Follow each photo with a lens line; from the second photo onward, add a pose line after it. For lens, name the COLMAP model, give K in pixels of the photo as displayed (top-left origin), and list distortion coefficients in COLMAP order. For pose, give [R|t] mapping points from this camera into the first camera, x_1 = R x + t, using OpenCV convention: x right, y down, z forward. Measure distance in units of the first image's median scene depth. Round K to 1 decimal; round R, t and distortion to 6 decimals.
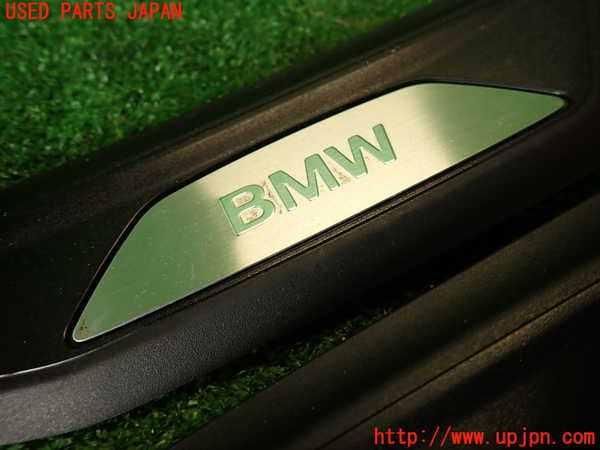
lens RADIAL K [[445.2, 0, 299.5], [0, 445.2, 224.9], [0, 0, 1]] dist [0.003757, 0.005555]
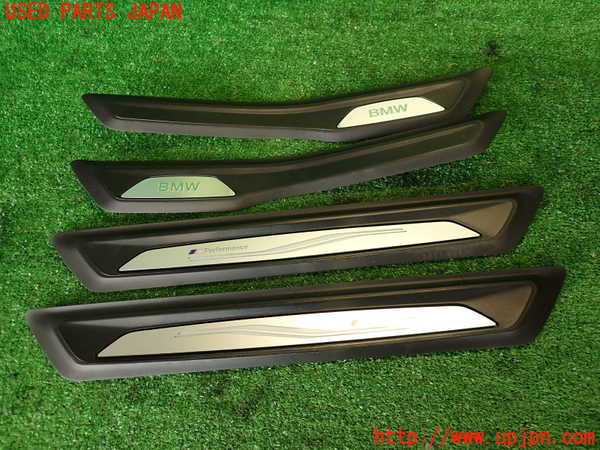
lens RADIAL K [[445.2, 0, 298.9], [0, 445.2, 225.7], [0, 0, 1]] dist [0.003757, 0.005555]
pose [[0.930366, 0.308833, -0.197591, 0.331938], [-0.284200, 0.947966, 0.143492, 0.471287], [0.231625, -0.077344, 0.969726, -2.877623]]
